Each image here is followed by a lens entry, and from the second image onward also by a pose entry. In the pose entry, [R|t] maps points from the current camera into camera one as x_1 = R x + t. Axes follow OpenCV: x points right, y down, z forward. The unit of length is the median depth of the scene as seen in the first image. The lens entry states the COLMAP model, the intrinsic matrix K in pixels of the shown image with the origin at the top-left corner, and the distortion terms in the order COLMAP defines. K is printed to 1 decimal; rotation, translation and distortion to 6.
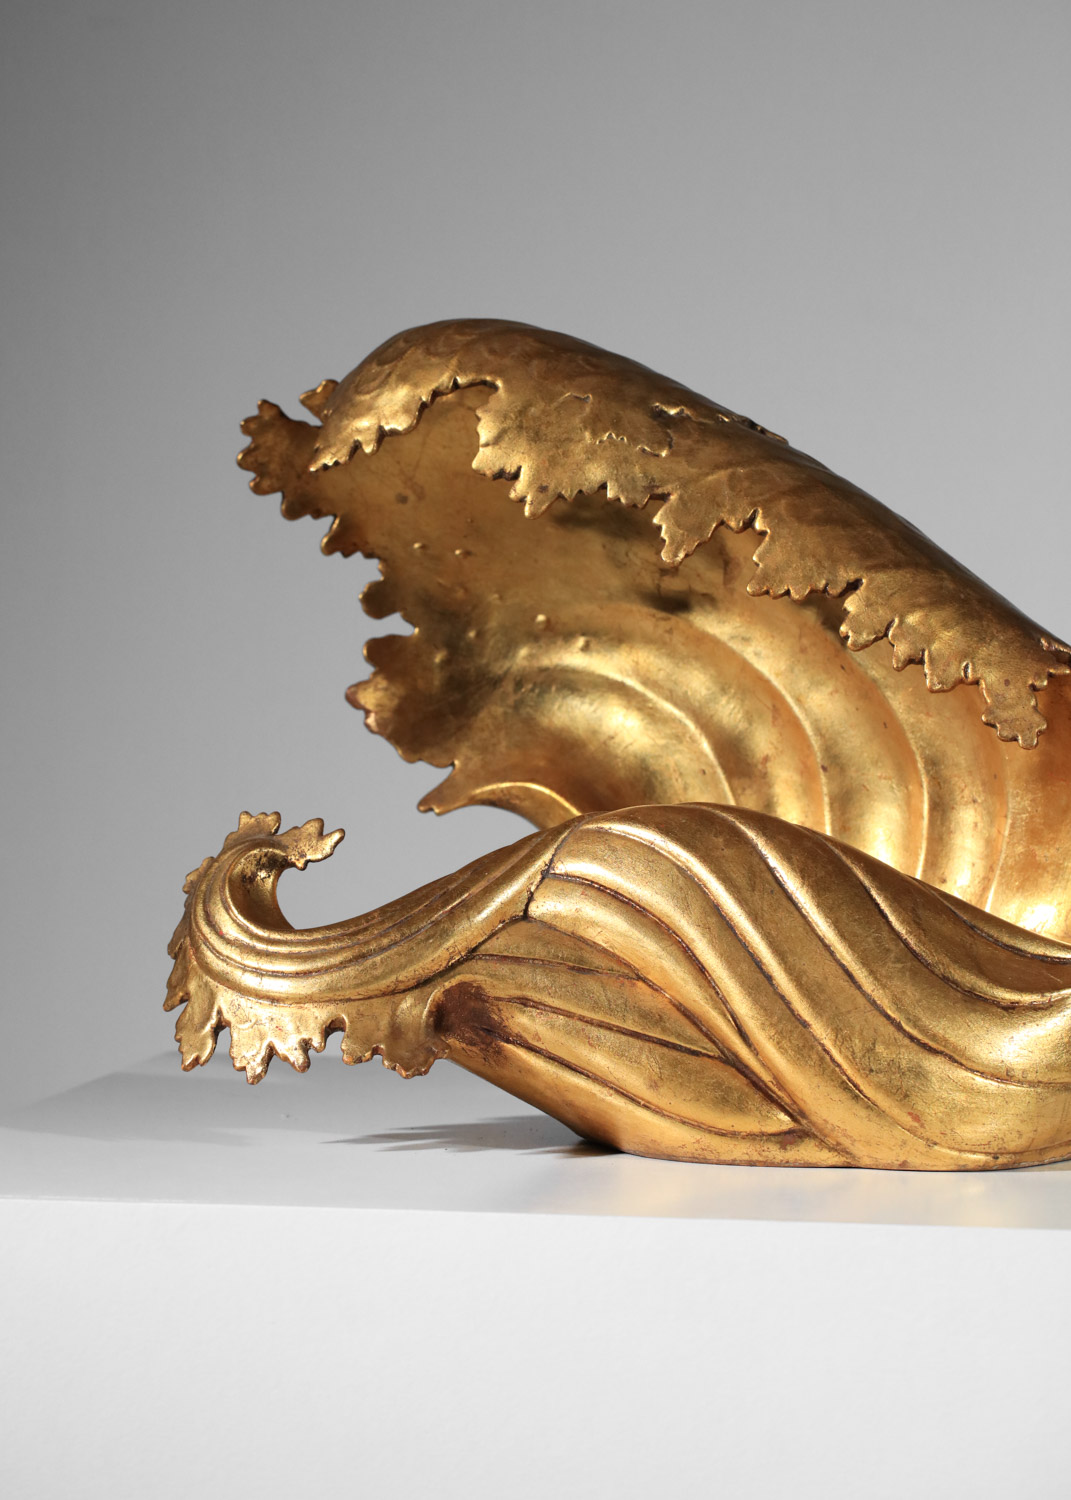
lens RADIAL K [[4619.1, 0, 535.5], [0, 4619.1, 750.0], [0, 0, 1]] dist [-0.109597, -0.178252]
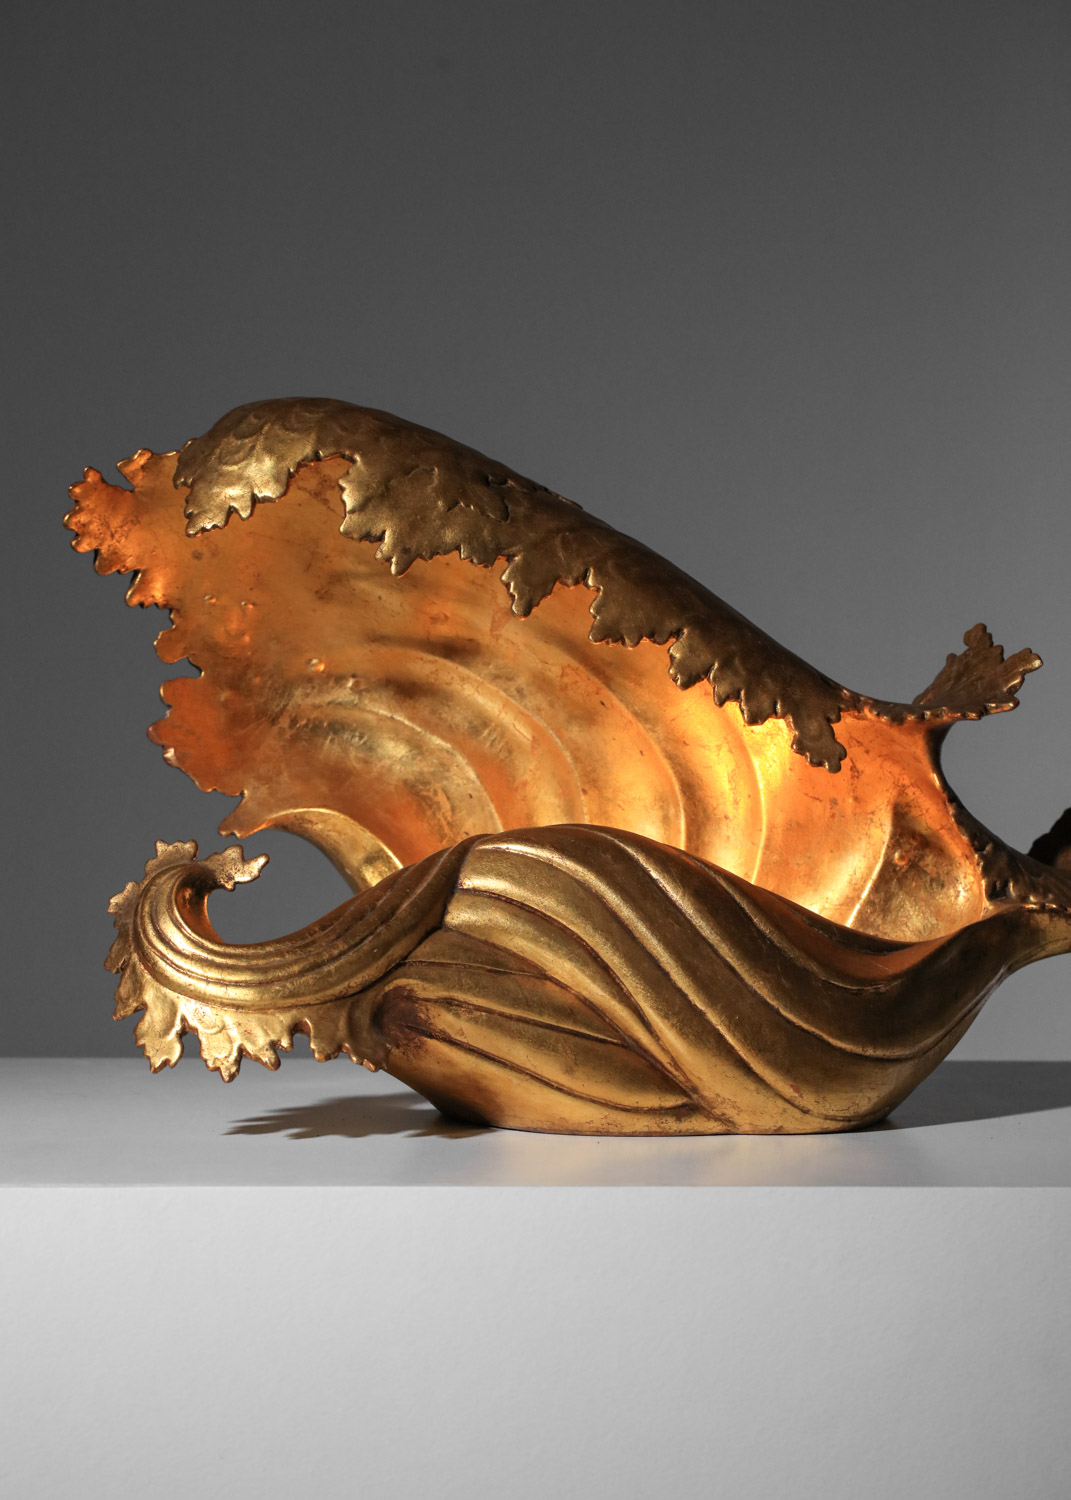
lens RADIAL K [[4619.1, 0, 535.5], [0, 4619.1, 750.0], [0, 0, 1]] dist [-0.109597, -0.178252]
pose [[0.944825, -0.013945, 0.327279, -0.340048], [0.013719, 0.999901, 0.002999, -0.010442], [-0.327289, 0.001656, 0.944923, -0.083852]]
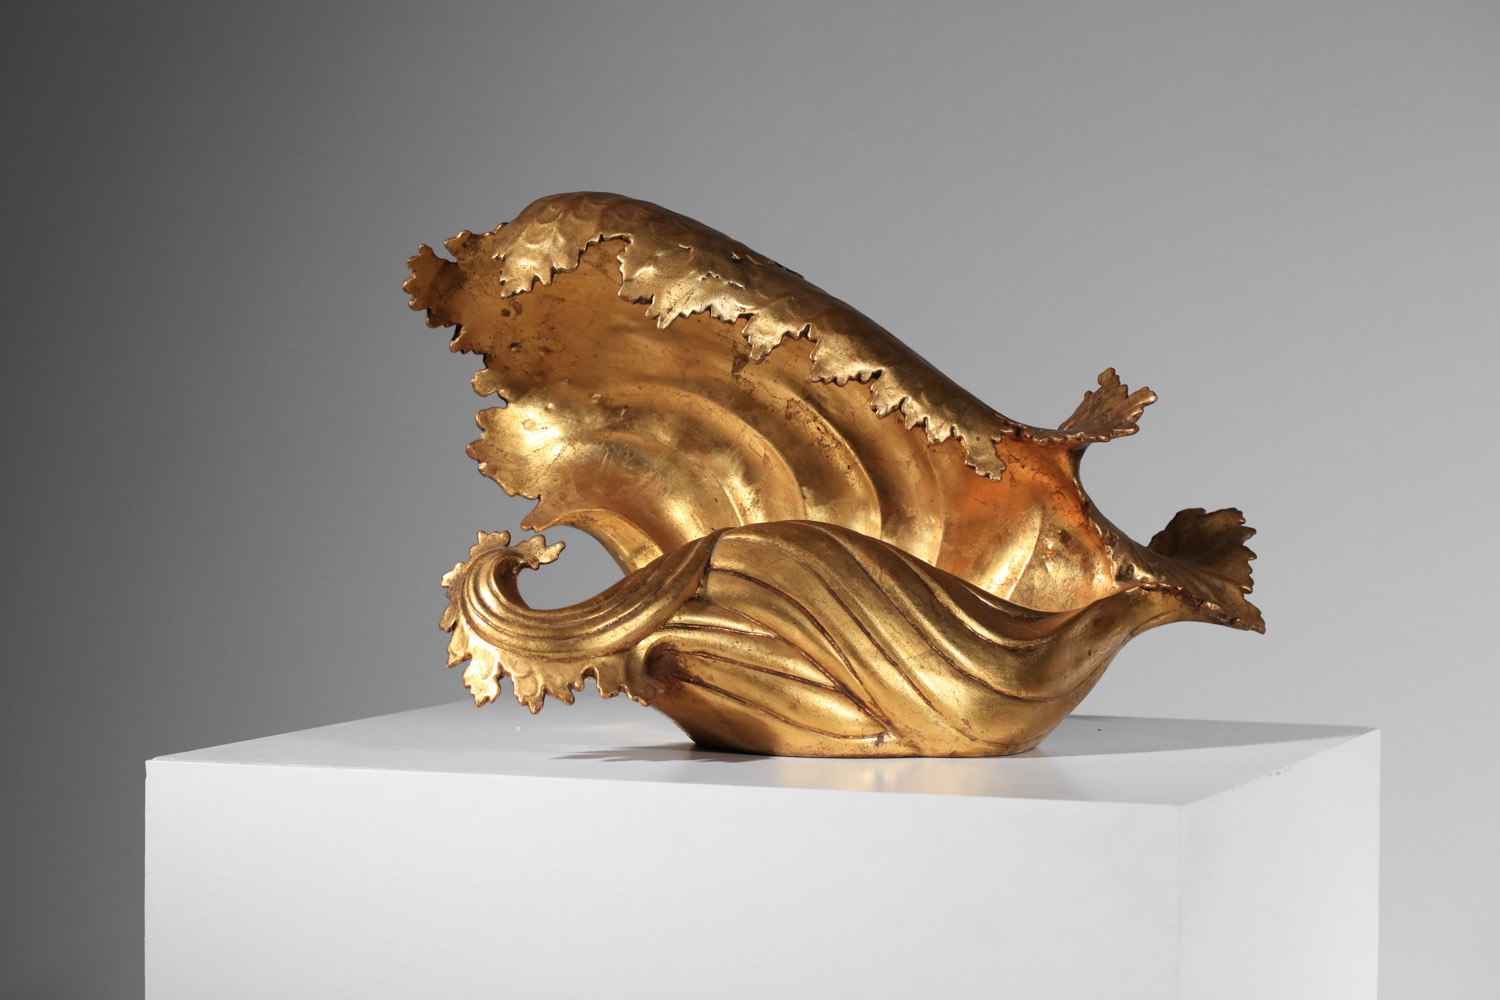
lens RADIAL K [[4255.4, 0, 750.0], [0, 4255.4, 500.0], [0, 0, 1]] dist [-0.340129, -0.044130]
pose [[0.944365, -0.012018, 0.328681, -0.421794], [0.010603, 0.999925, 0.006098, -0.003701], [-0.328729, -0.002274, 0.944421, -0.295883]]
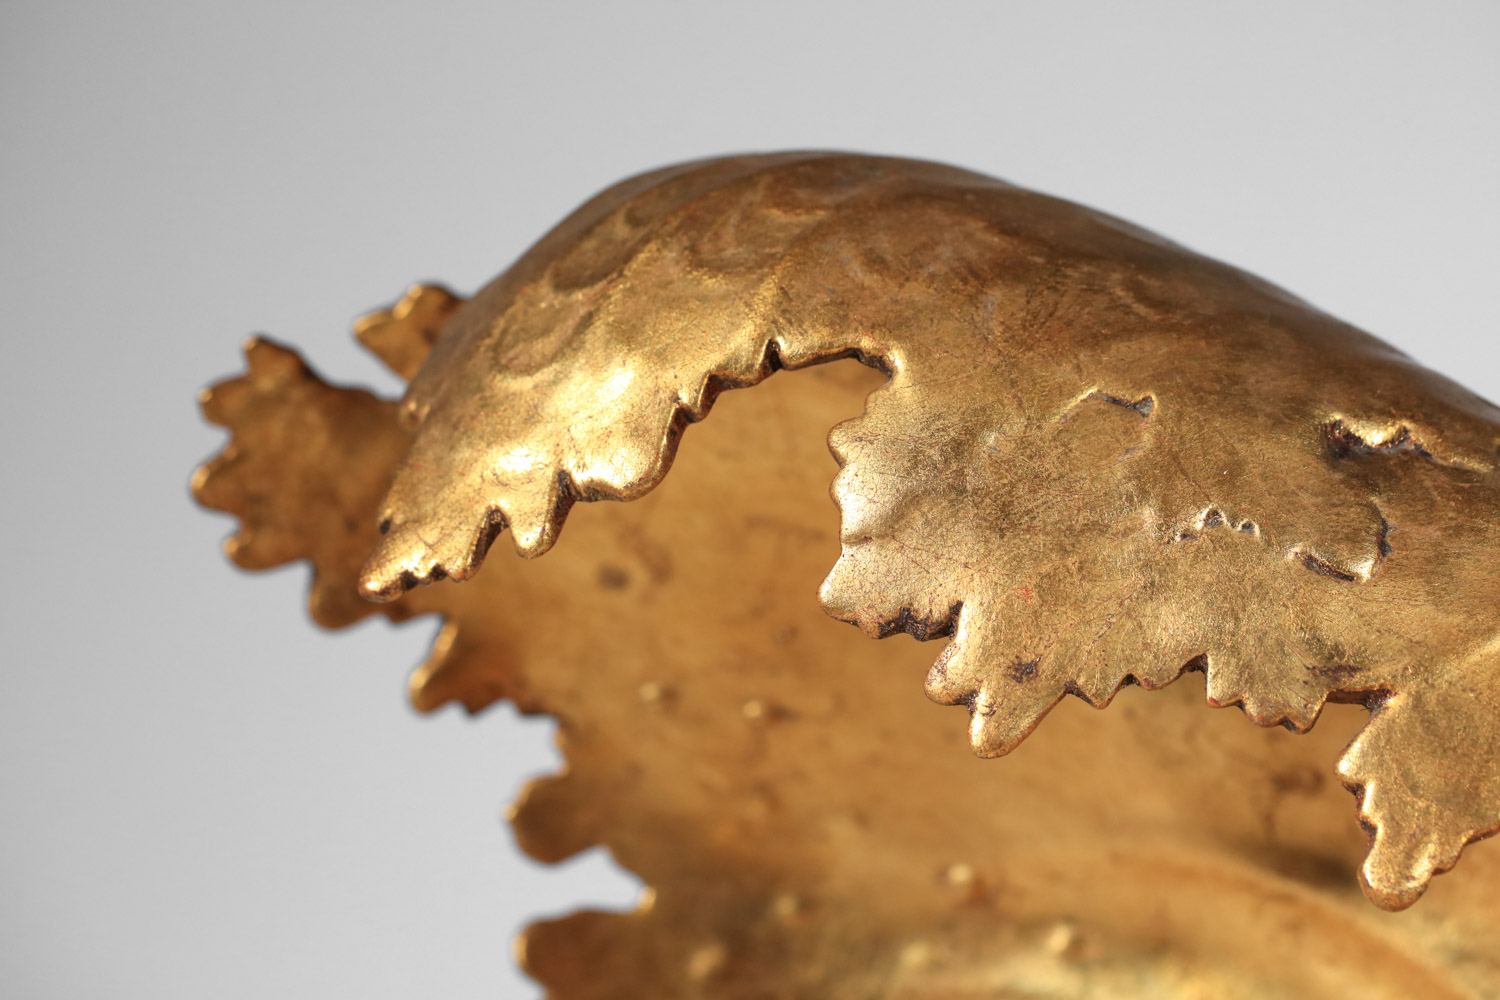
lens RADIAL K [[4779.1, 0, 750.0], [0, 4779.1, 500.0], [0, 0, 1]] dist [-0.028647, 0.870793]
pose [[0.999937, 0.007033, 0.008715, -0.022426], [-0.007436, 0.998866, 0.047024, -0.086293], [-0.008375, -0.047086, 0.998856, 0.635504]]
